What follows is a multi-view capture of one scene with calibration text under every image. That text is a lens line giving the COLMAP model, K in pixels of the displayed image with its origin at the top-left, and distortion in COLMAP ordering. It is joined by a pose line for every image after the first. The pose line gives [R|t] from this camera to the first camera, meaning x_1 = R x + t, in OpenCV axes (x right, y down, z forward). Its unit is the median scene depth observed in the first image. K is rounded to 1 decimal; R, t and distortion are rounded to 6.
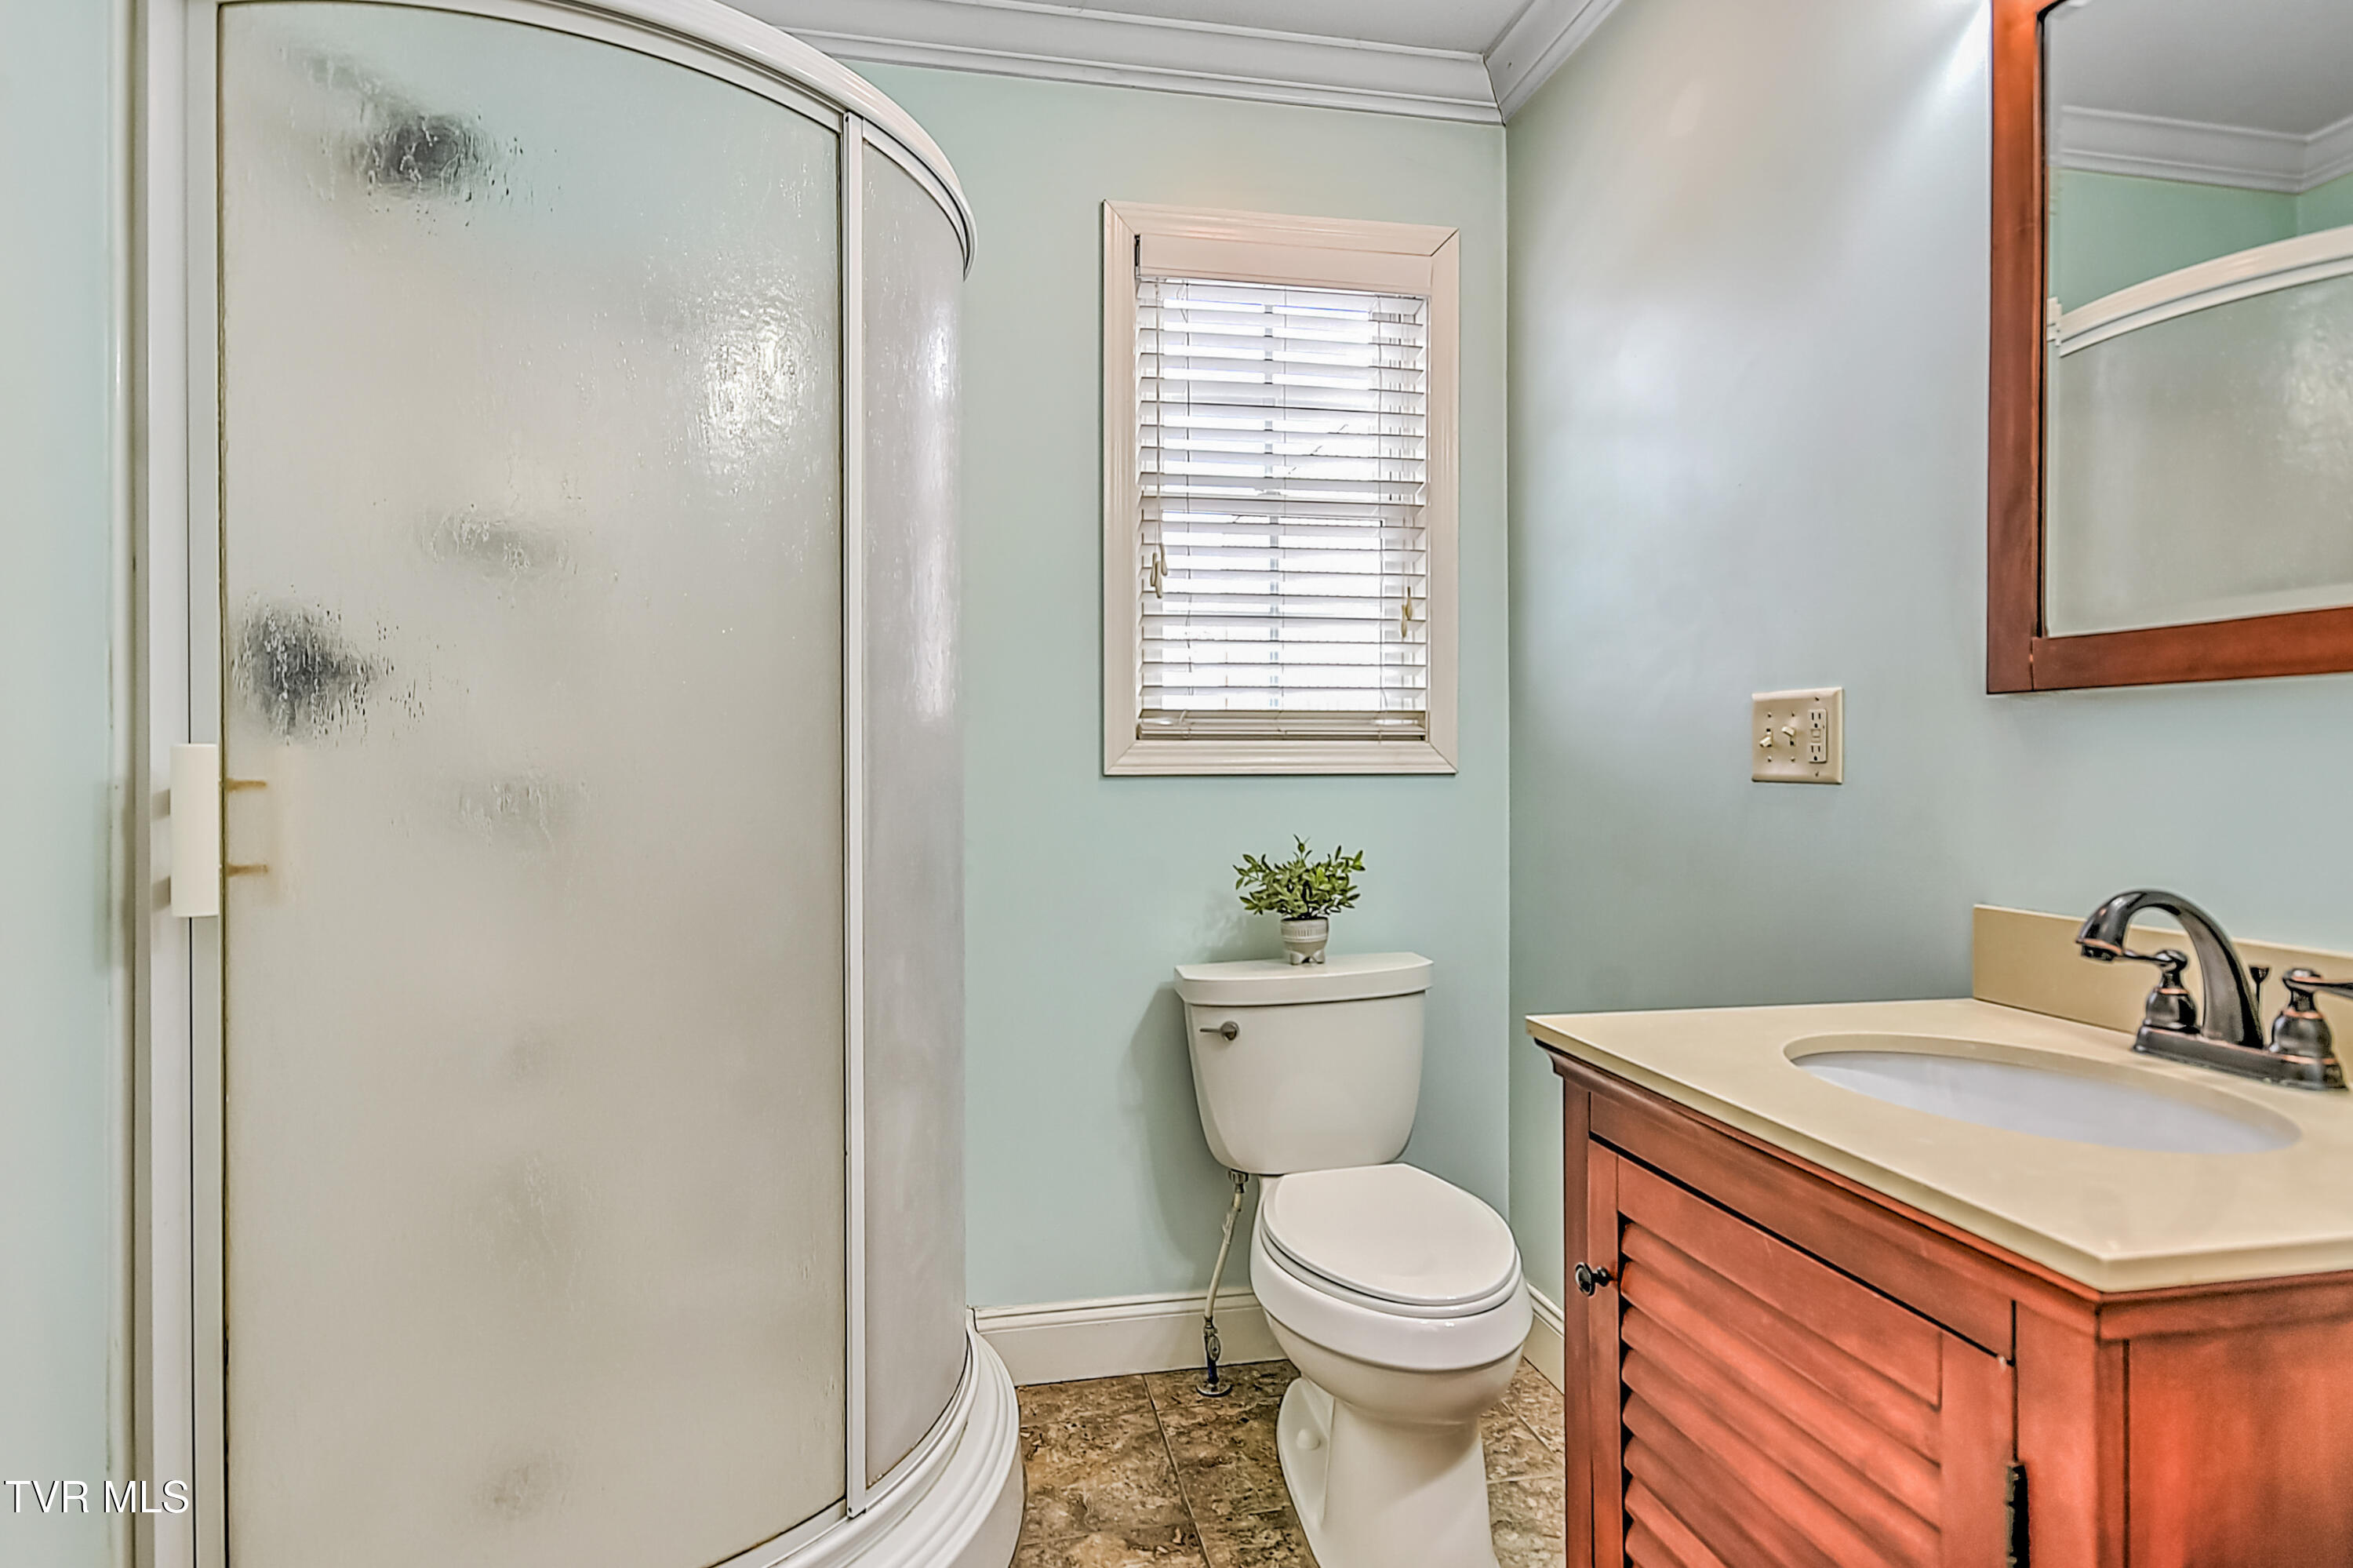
lens RADIAL K [[1224.0, 0, 1173.0], [0, 1224.0, 768.9], [0, 0, 1]] dist [0.013560, -0.000199]
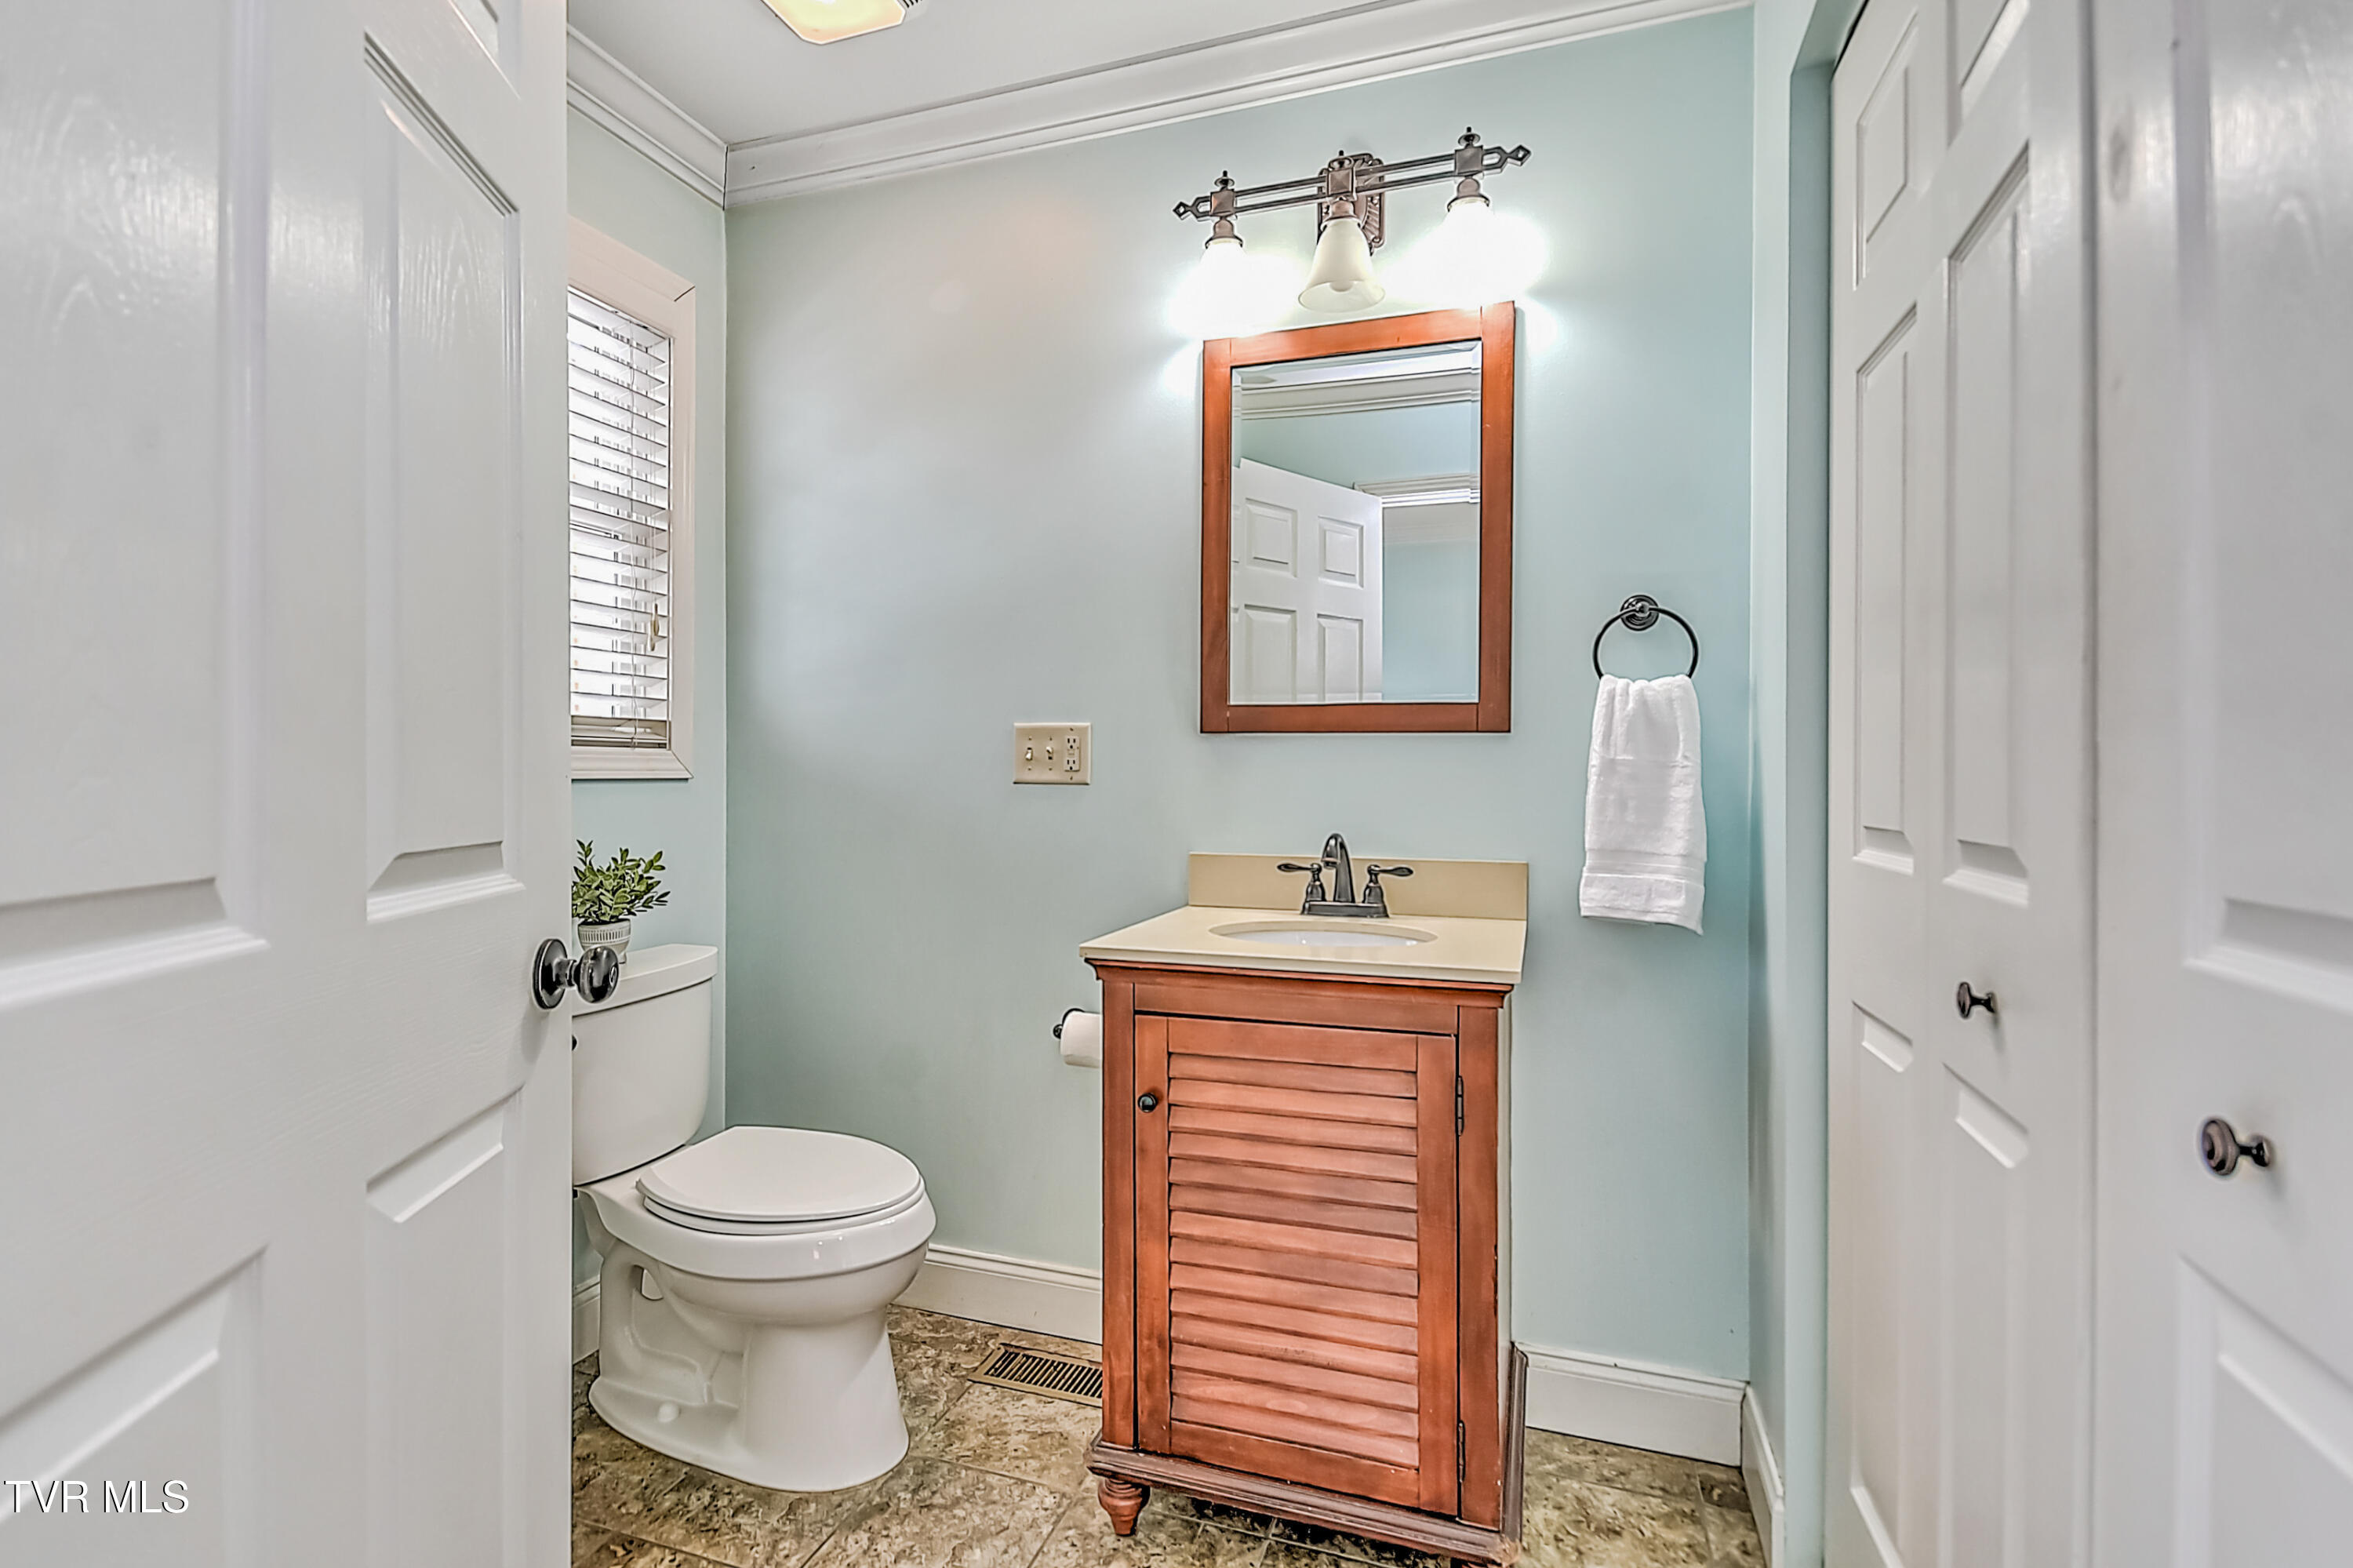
lens RADIAL K [[1101.9, 0, 1156.8], [0, 1101.9, 779.3], [0, 0, 1]] dist [0.001480, -0.001067]
pose [[0.507079, -0.000296, 0.861900, -0.583545], [-0.001073, 0.999999, 0.000974, 0.004104], [-0.861899, -0.001419, 0.507078, 0.194228]]
